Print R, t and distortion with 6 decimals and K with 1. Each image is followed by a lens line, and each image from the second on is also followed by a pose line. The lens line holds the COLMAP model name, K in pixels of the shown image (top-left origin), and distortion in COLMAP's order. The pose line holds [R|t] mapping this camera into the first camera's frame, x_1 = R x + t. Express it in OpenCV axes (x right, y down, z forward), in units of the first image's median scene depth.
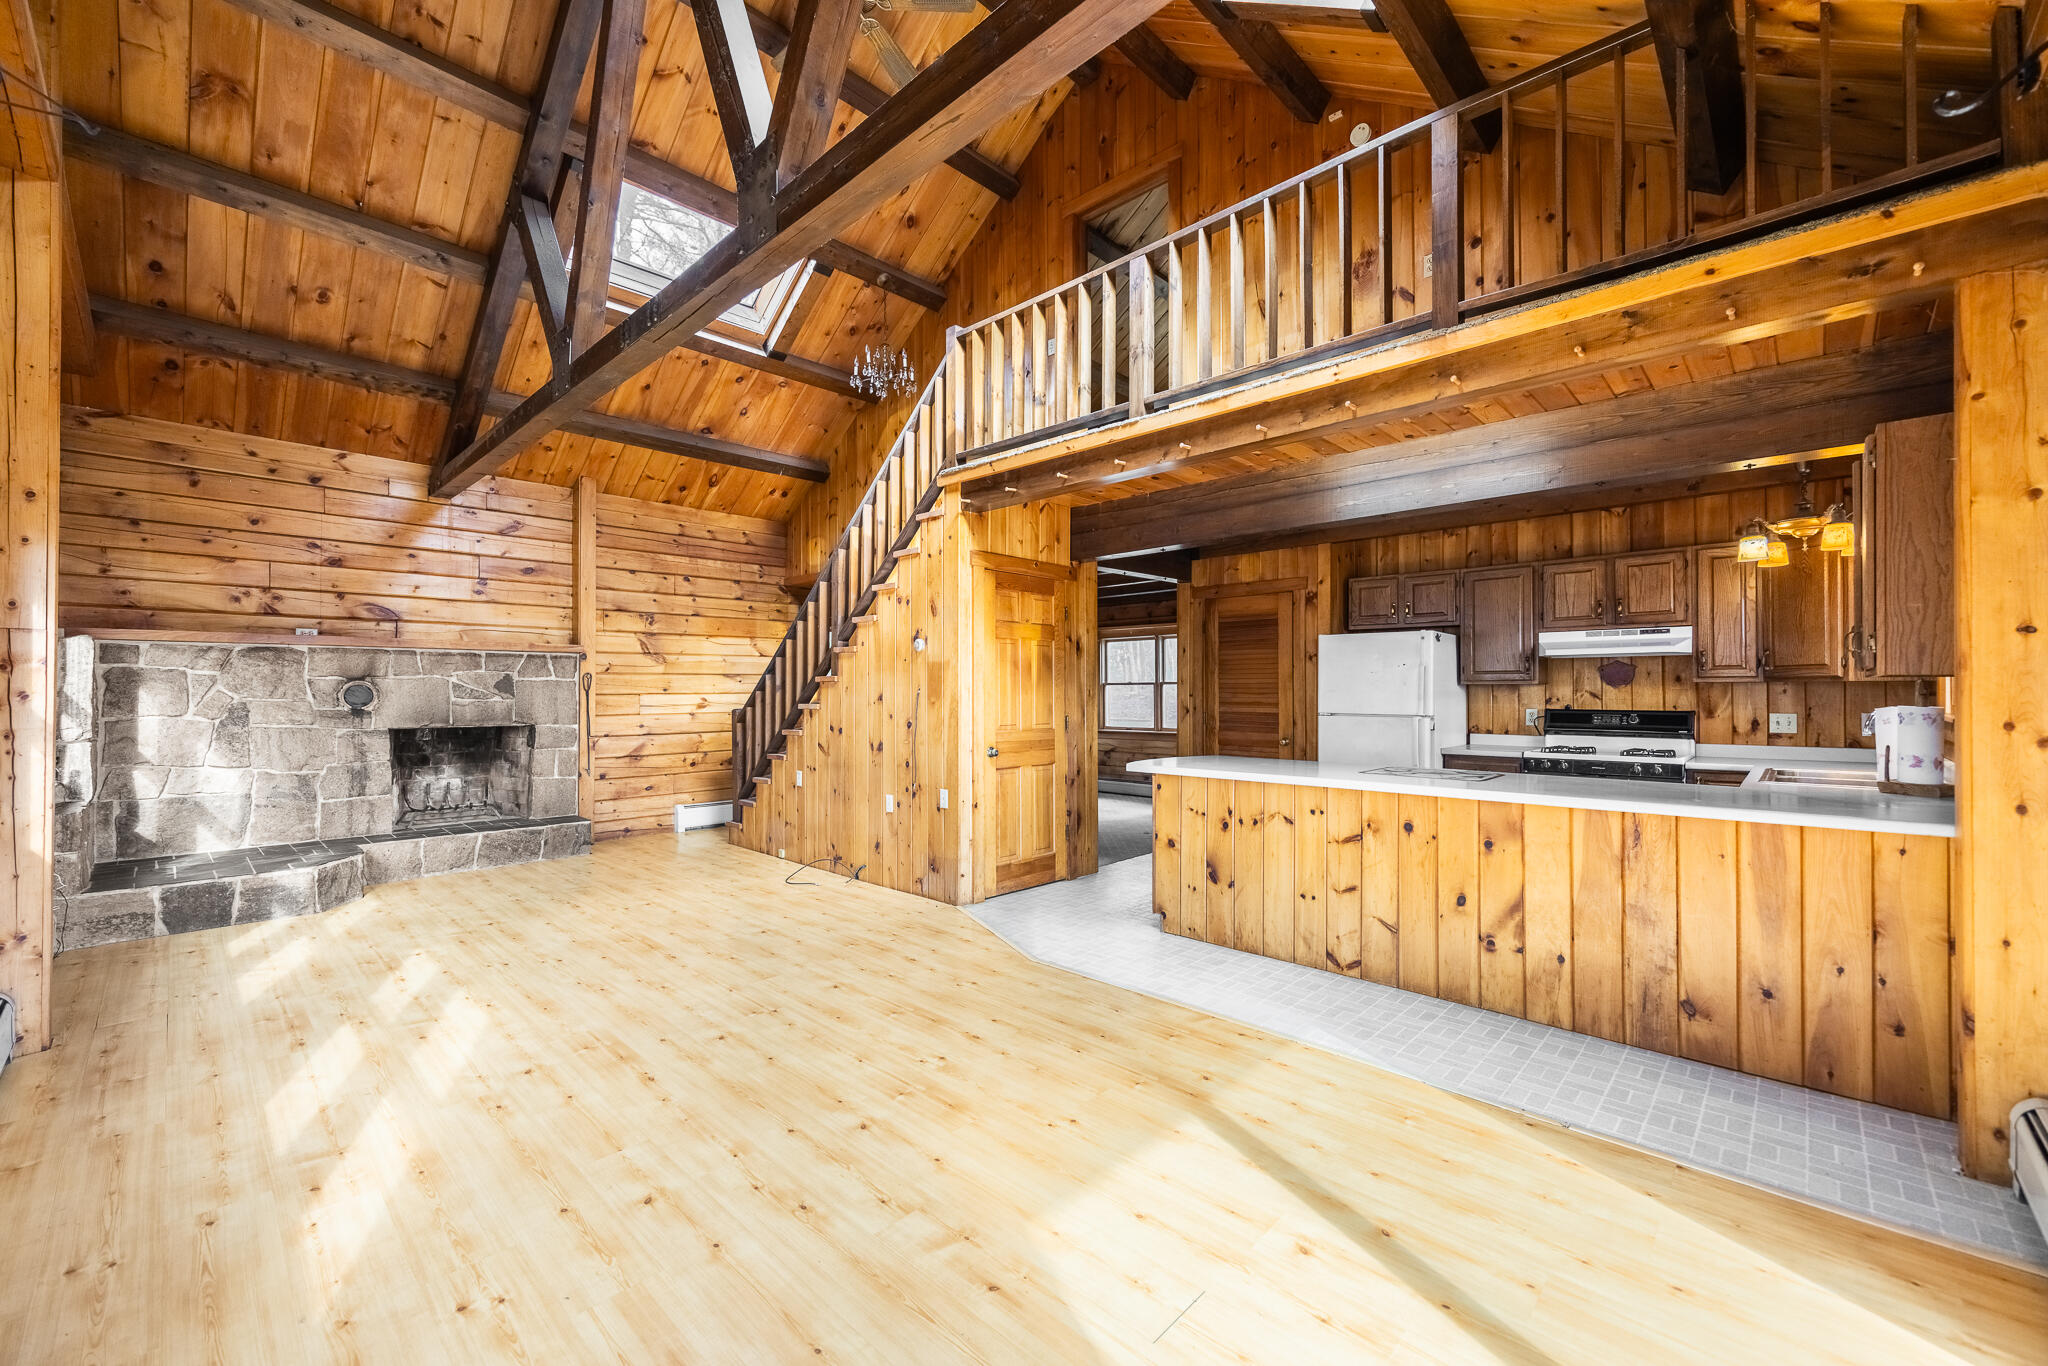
lens RADIAL K [[789.1, 0, 1030.1], [0, 789.1, 686.0], [0, 0, 1]] dist [-0.006658, -0.000317]
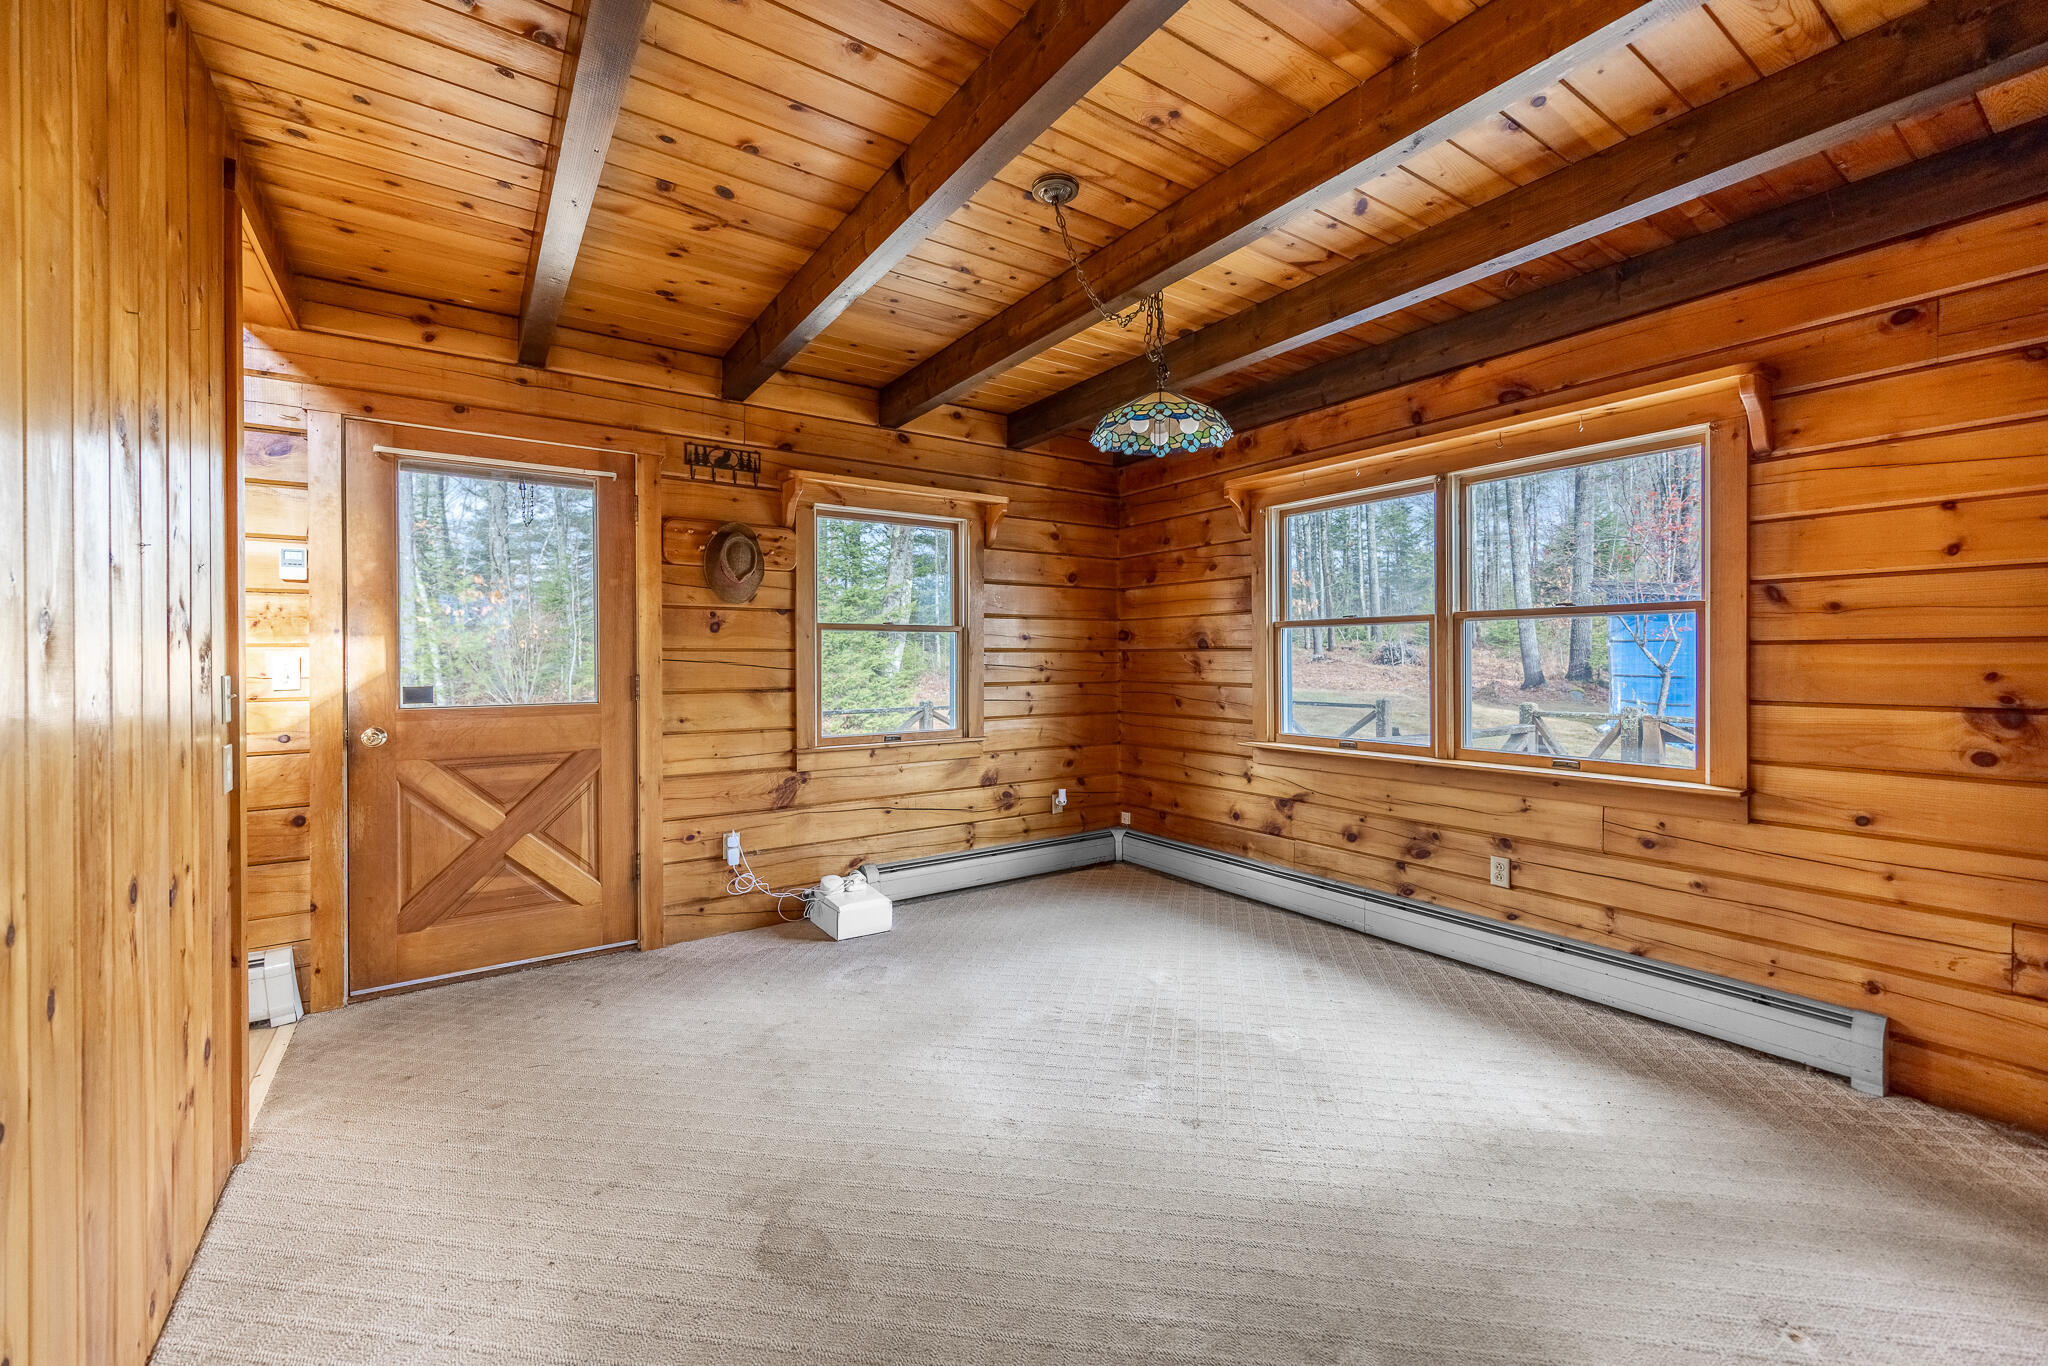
lens RADIAL K [[789.1, 0, 1028.0], [0, 789.1, 662.1], [0, 0, 1]] dist [-0.006658, -0.000317]
pose [[0.982659, -0.000164, -0.185420, 0.102125], [0.002879, 0.999893, 0.014372, 0.022532], [0.185398, -0.014657, 0.982554, 1.339147]]
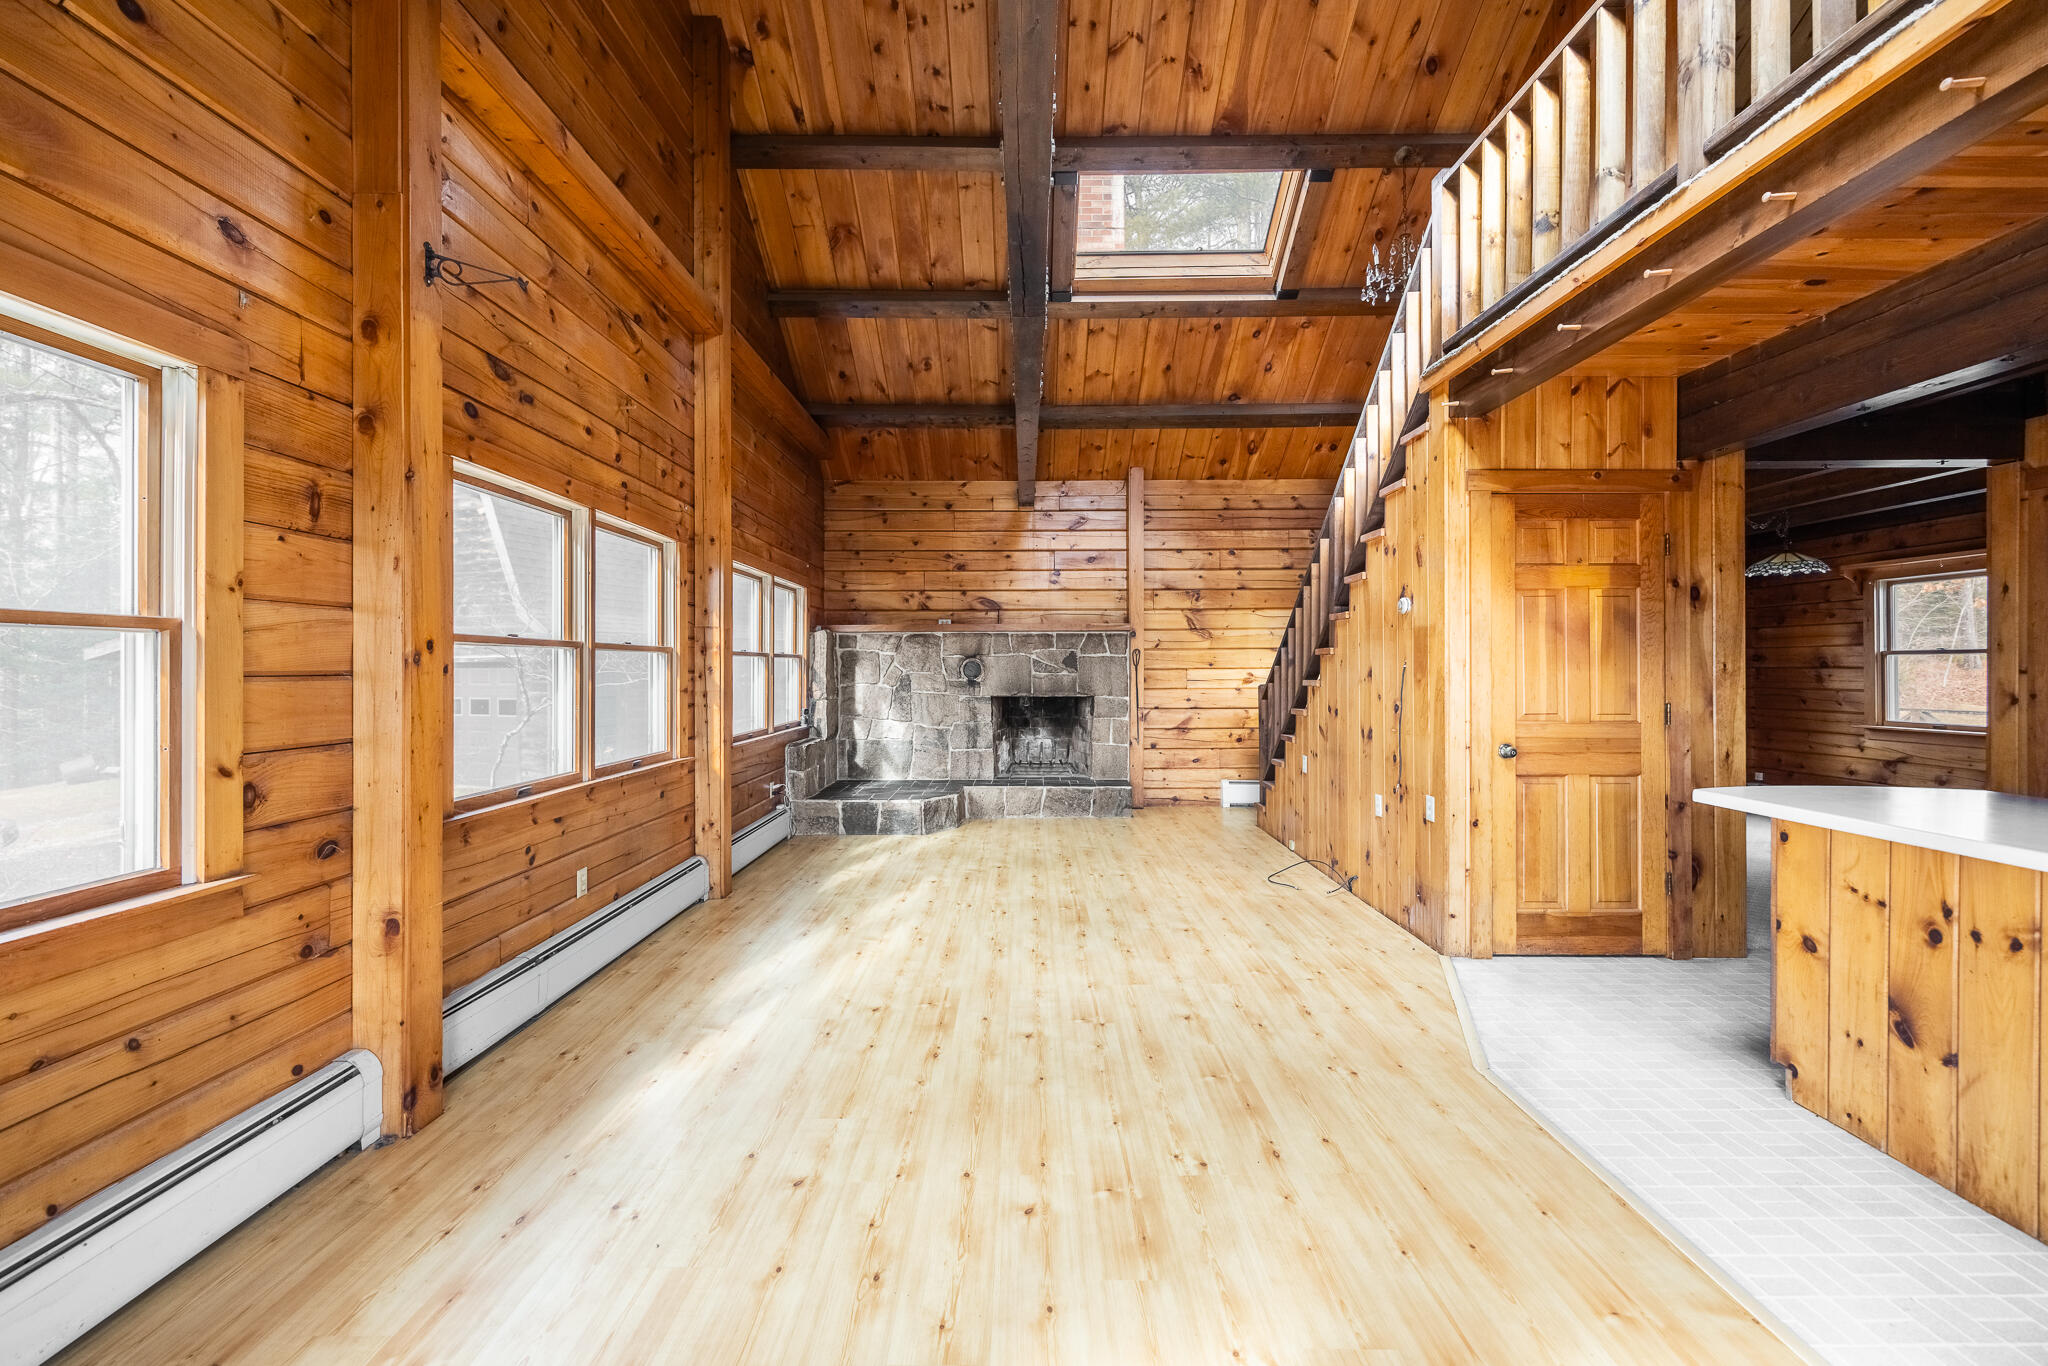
lens RADIAL K [[789.1, 0, 1035.2], [0, 789.1, 668.2], [0, 0, 1]] dist [-0.006658, -0.000317]
pose [[0.694232, 0.000007, -0.719752, 0.163782], [0.007134, 0.999951, 0.006892, 0.001554], [0.719716, -0.009920, 0.694197, 0.203355]]
